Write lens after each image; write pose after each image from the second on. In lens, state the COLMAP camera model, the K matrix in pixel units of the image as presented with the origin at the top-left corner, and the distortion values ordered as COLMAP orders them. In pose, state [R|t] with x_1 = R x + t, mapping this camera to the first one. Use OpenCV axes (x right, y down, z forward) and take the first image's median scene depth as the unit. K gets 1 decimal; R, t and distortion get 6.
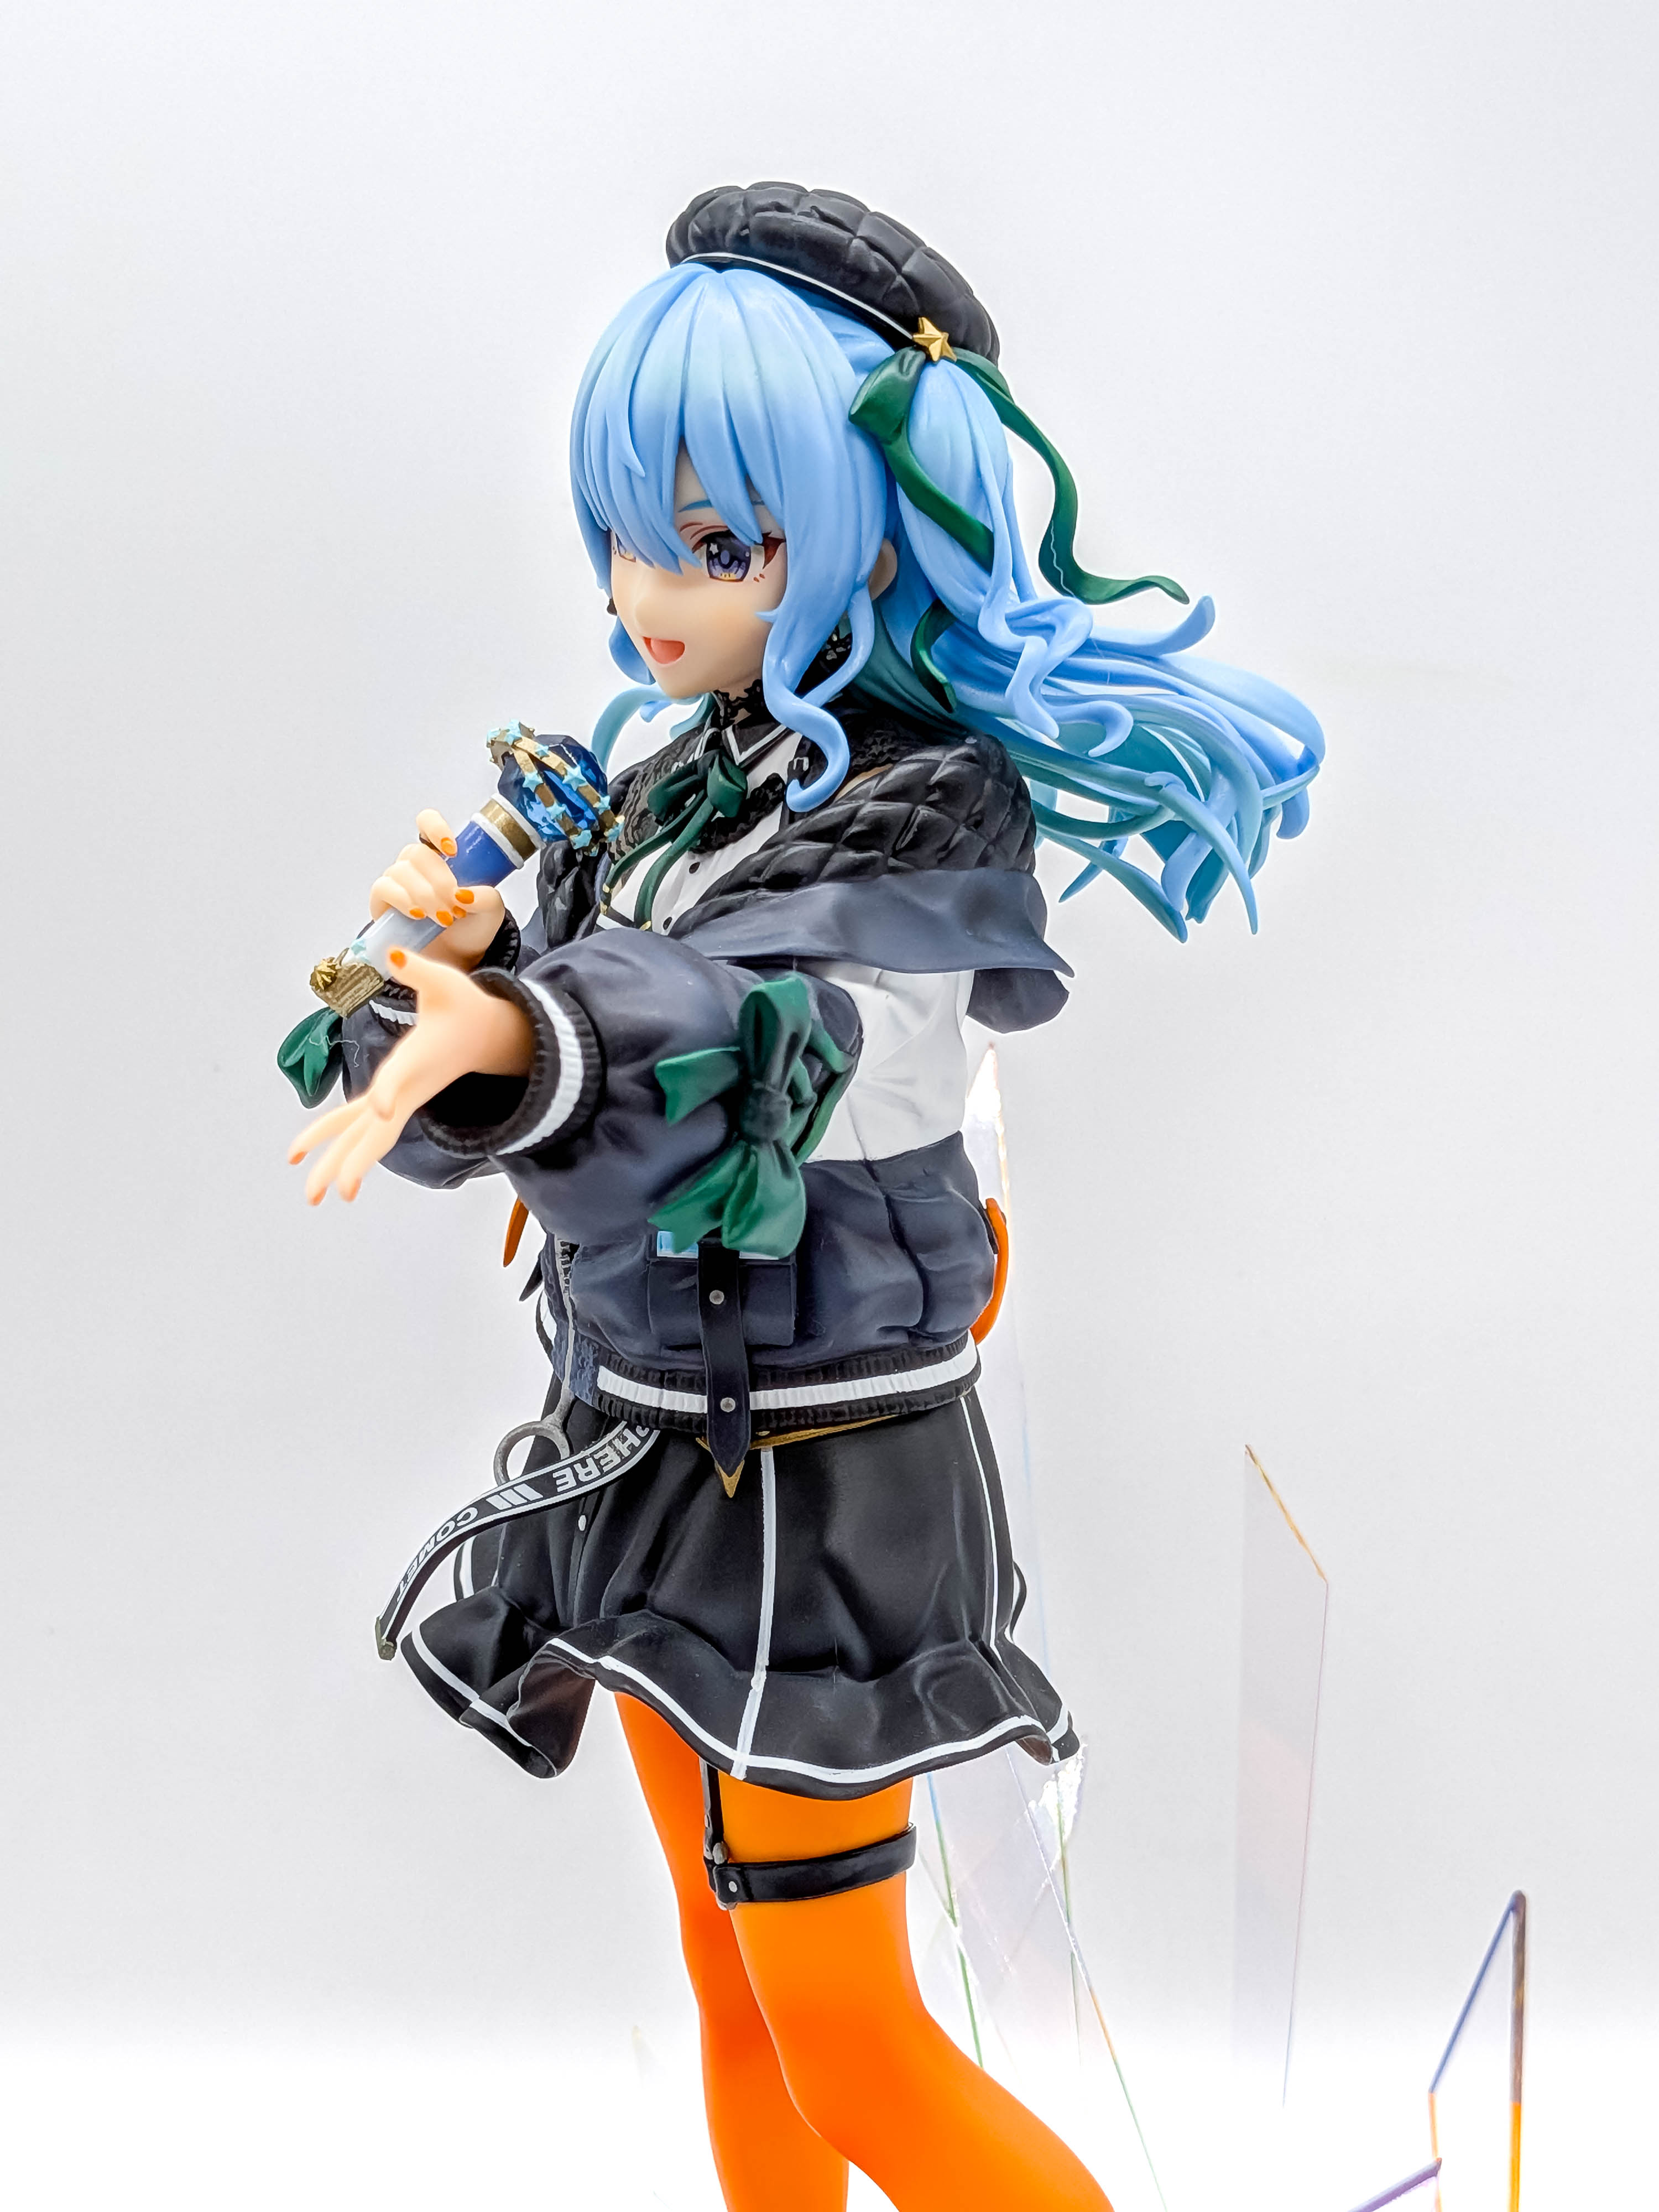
lens RADIAL K [[3276.7, 0, 831.6], [0, 3276.7, 1149.8], [0, 0, 1]] dist [0.085804, 0.000000]
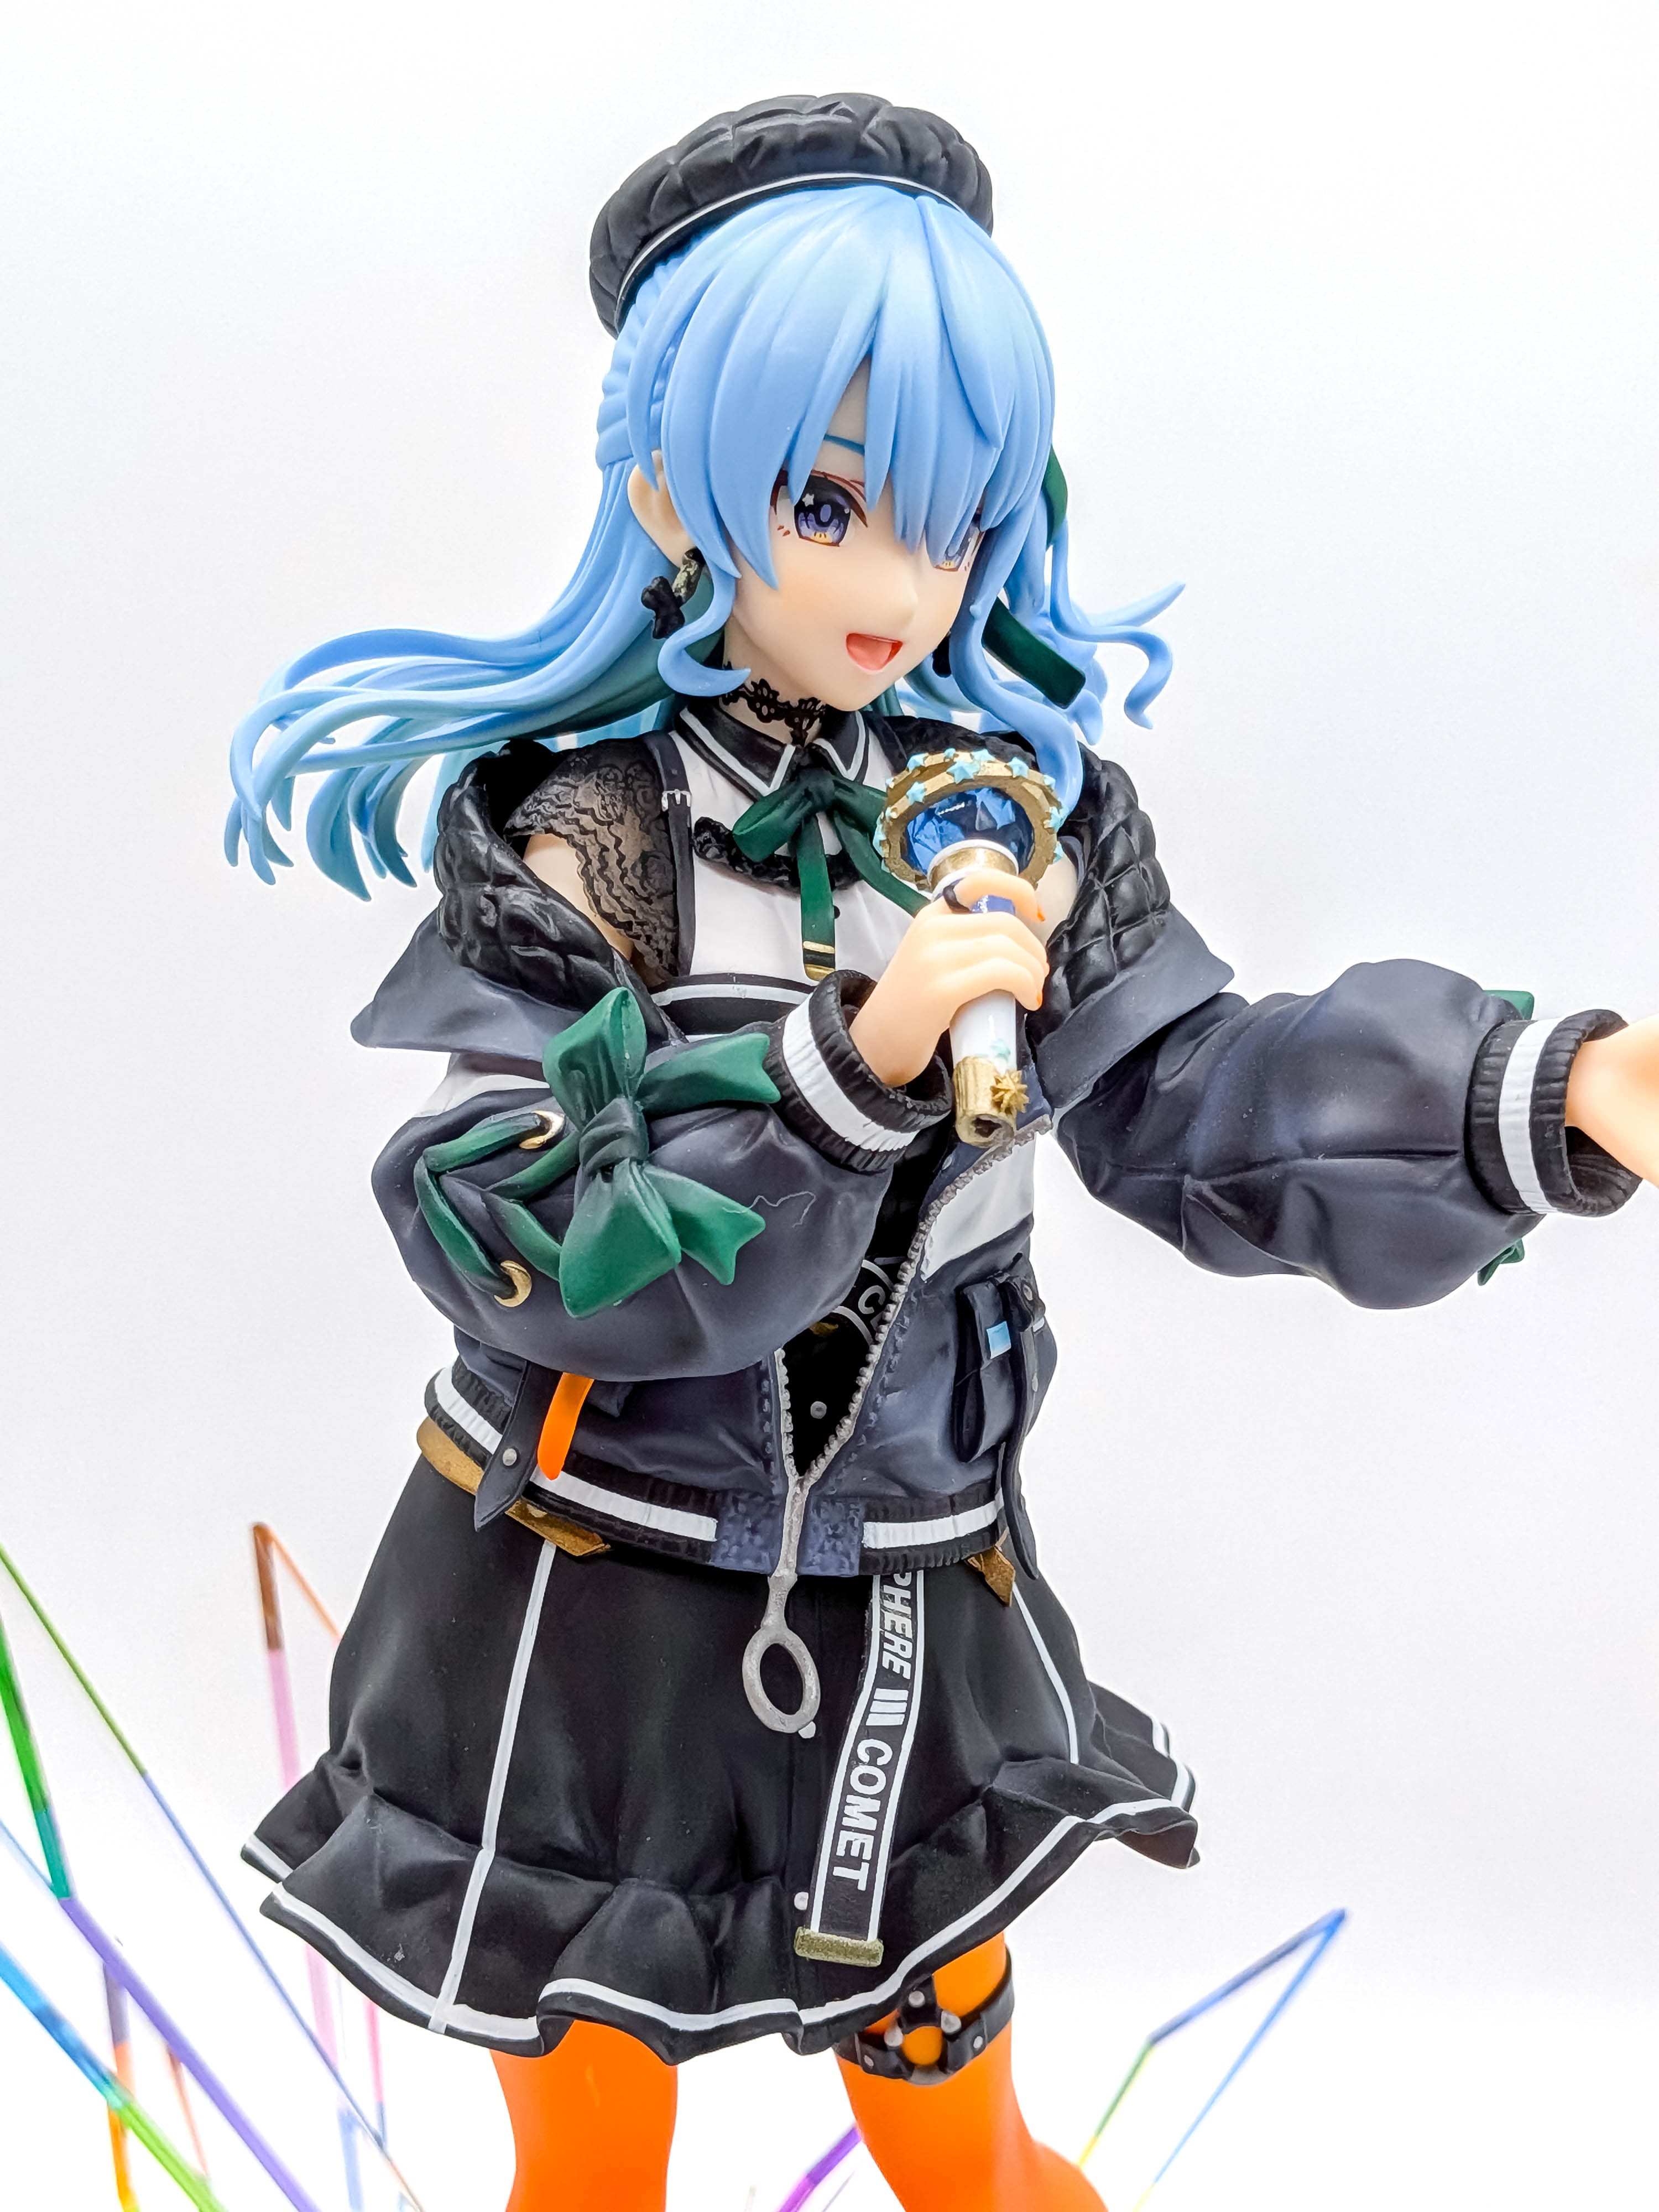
lens RADIAL K [[3276.7, 0, 858.9], [0, 3276.7, 1141.3], [0, 0, 1]] dist [0.085804, 0.000000]
pose [[0.203886, -0.184816, 0.961391, -0.873985], [0.143869, 0.977014, 0.157309, -0.163037], [-0.968366, 0.106241, 0.225789, 0.831467]]
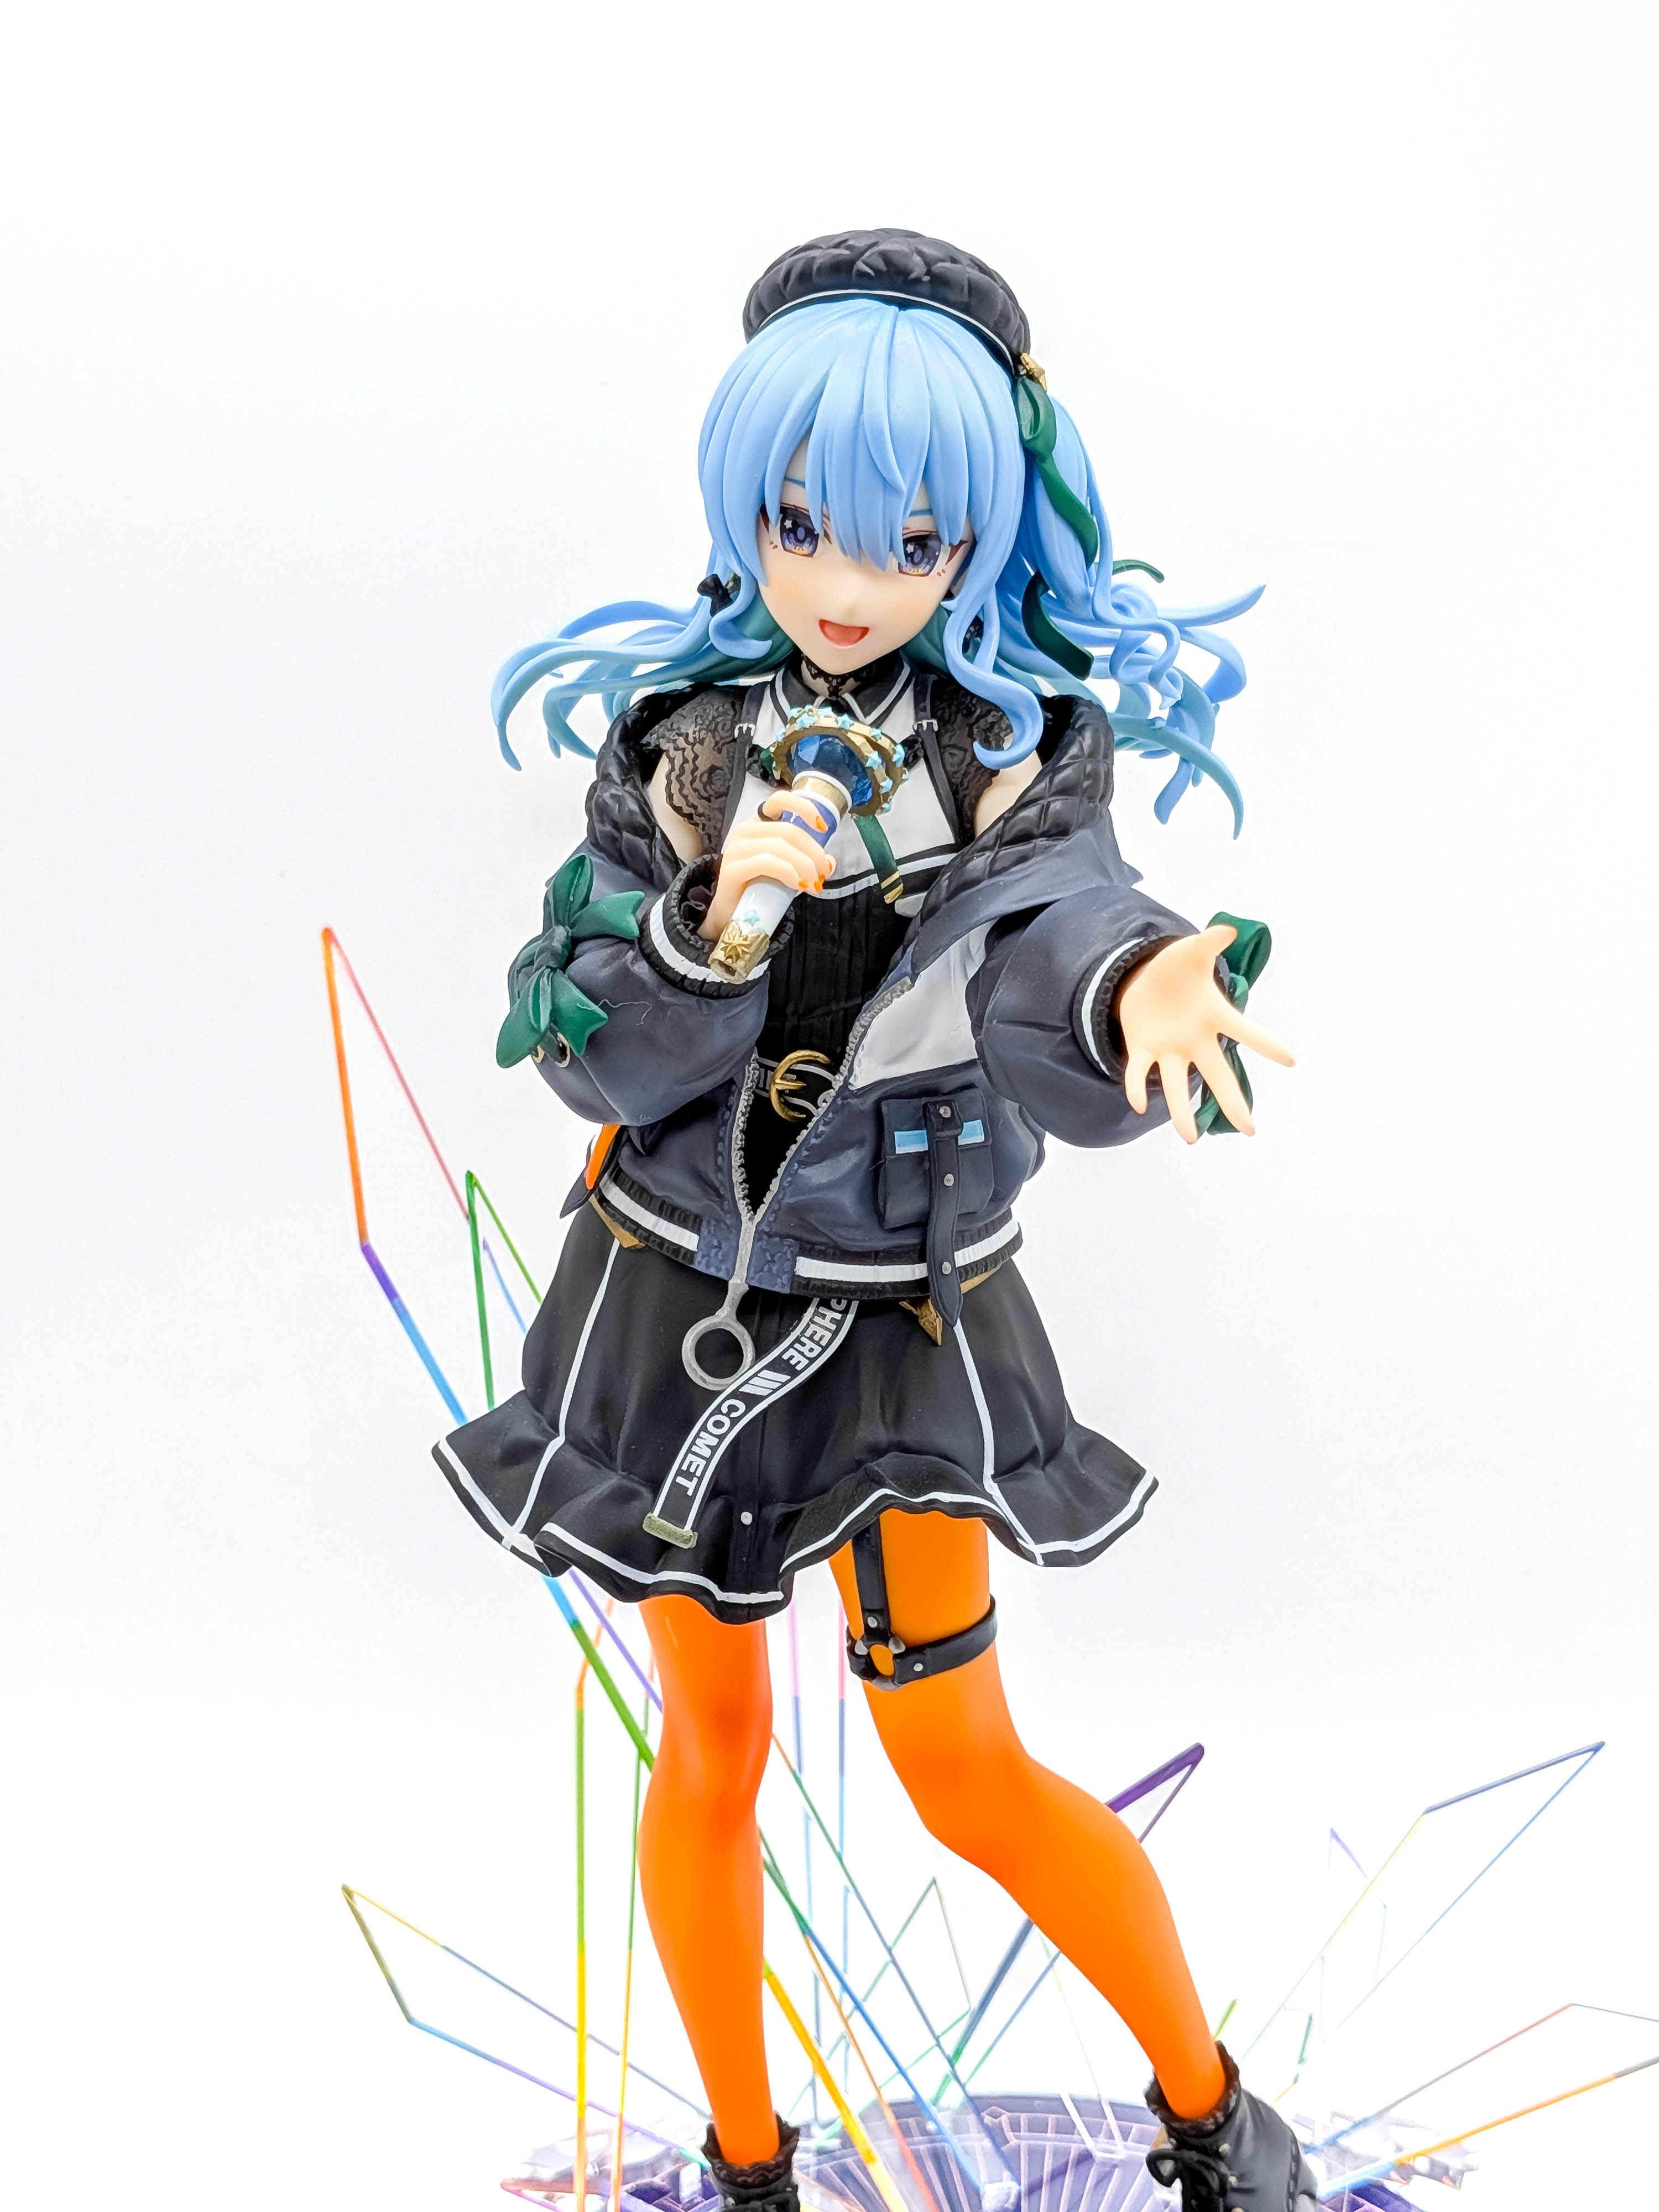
lens RADIAL K [[3276.7, 0, 813.3], [0, 3276.7, 1099.6], [0, 0, 1]] dist [0.085804, 0.000000]
pose [[0.721688, -0.139164, 0.678085, -0.865340], [0.092338, 0.990182, 0.104940, -0.112343], [-0.686032, -0.013121, 0.727453, 0.166732]]
